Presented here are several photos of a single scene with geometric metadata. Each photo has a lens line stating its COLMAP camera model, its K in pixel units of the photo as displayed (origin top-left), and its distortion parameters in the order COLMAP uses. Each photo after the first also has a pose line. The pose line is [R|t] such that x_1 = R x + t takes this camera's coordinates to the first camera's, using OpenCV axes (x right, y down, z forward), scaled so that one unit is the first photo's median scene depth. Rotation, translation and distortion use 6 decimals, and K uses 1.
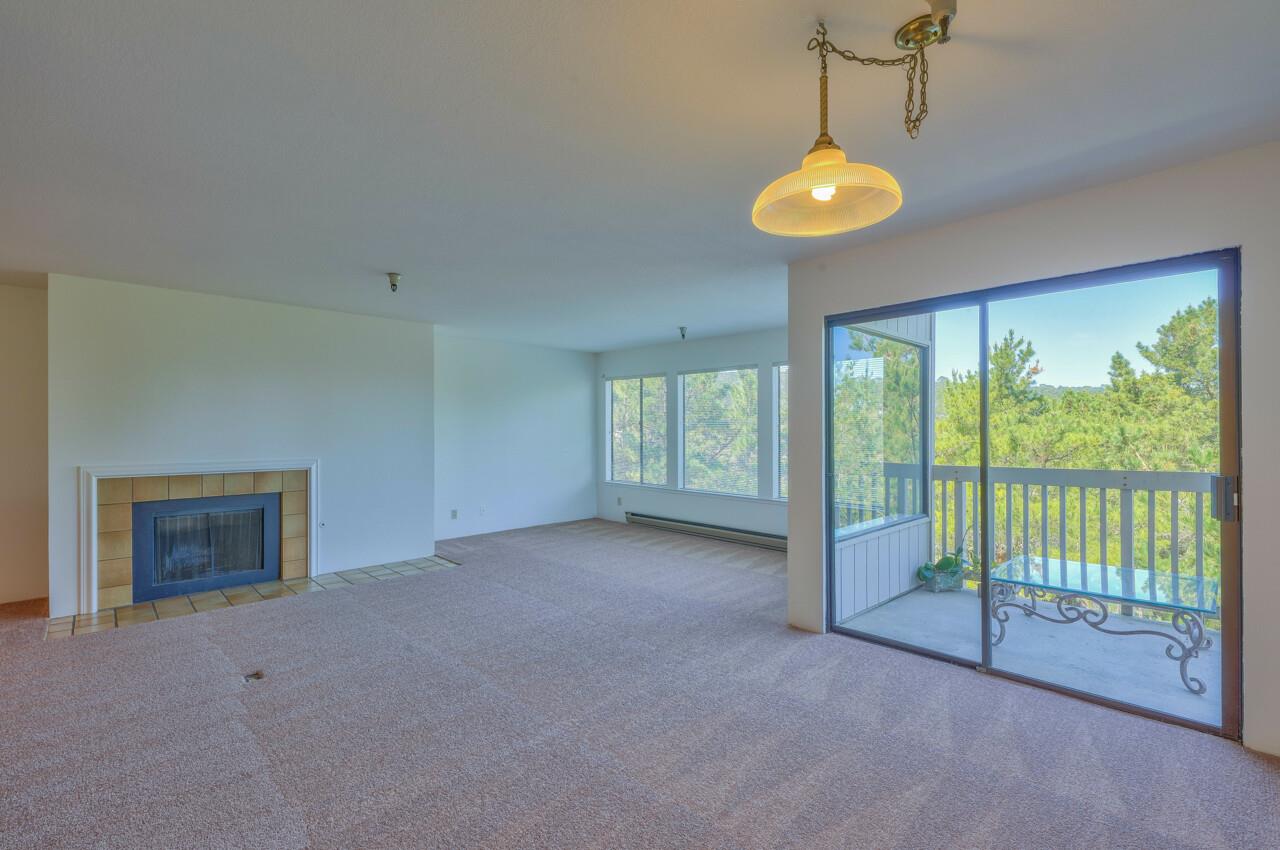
lens RADIAL K [[557.7, 0, 639.2], [0, 557.7, 432.0], [0, 0, 1]] dist [0.003139, -0.001124]
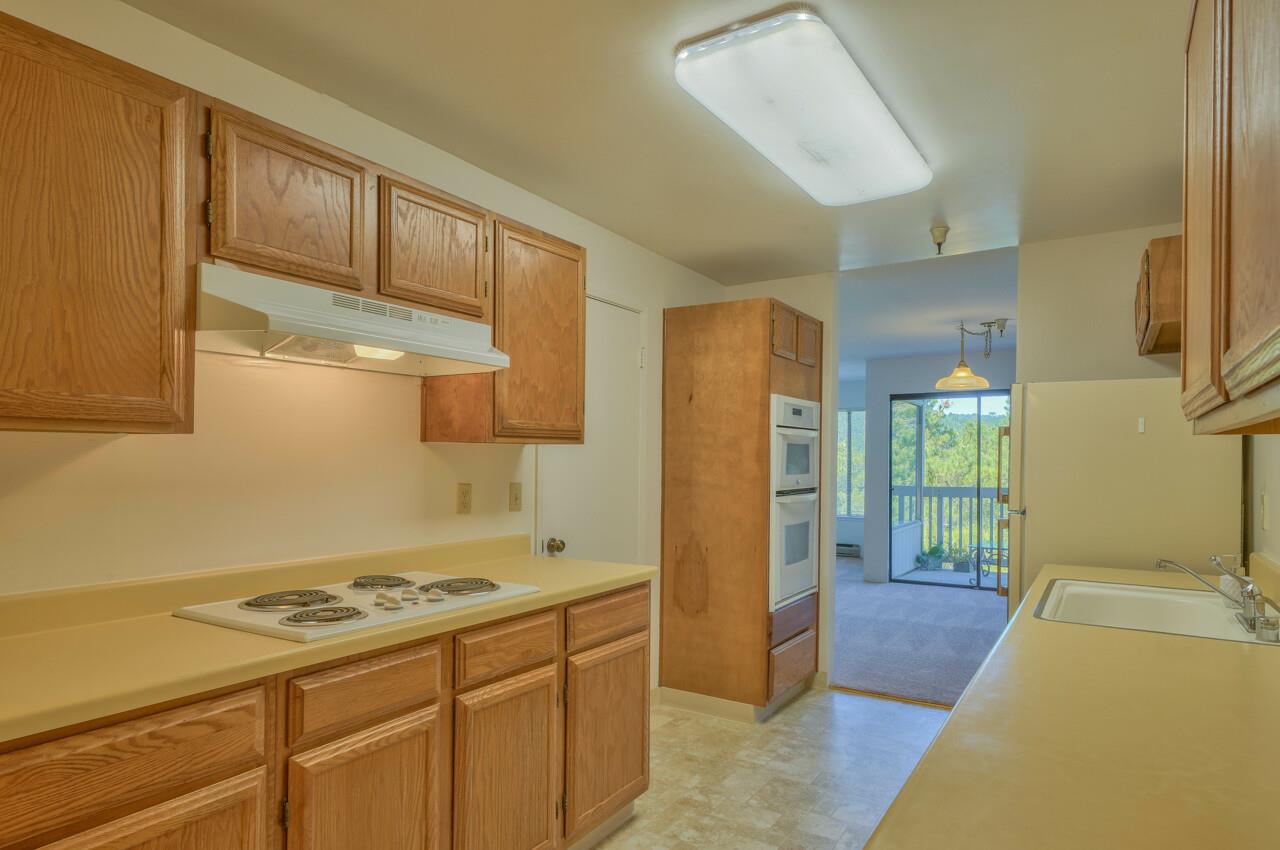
lens RADIAL K [[773.6, 0, 644.8], [0, 773.6, 463.3], [0, 0, 1]] dist [-0.006702, -0.002107]
pose [[0.962301, 0.009965, 0.271805, -0.669430], [-0.011025, 0.999936, 0.002374, 0.001966], [-0.271765, -0.005281, 0.962349, -0.689183]]
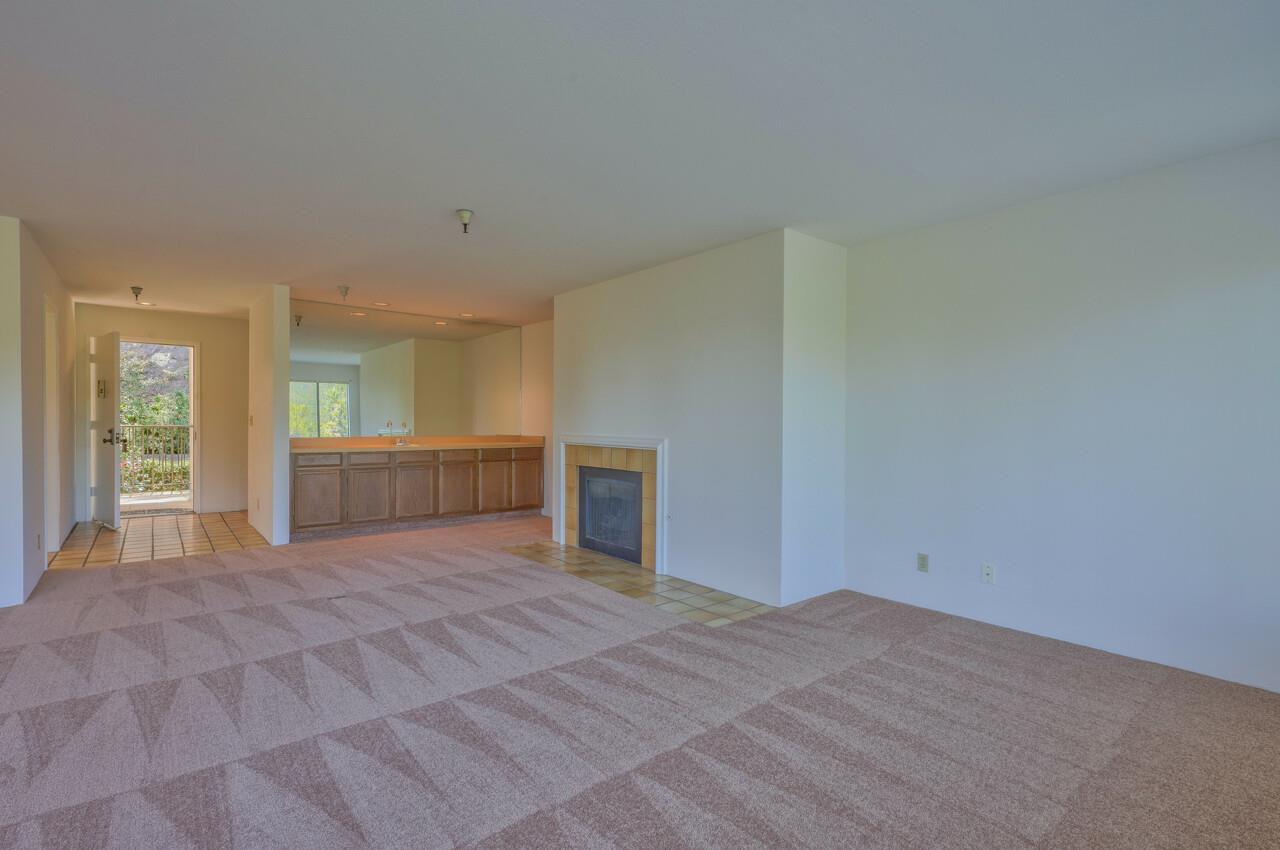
lens RADIAL K [[600.9, 0, 643.3], [0, 600.9, 427.9], [0, 0, 1]] dist [-0.002181, 0.000627]
pose [[-0.085770, 0.009311, -0.996271, 0.258585], [-0.010315, 0.999894, 0.010233, 0.016523], [0.996262, 0.011155, -0.085665, 0.782223]]
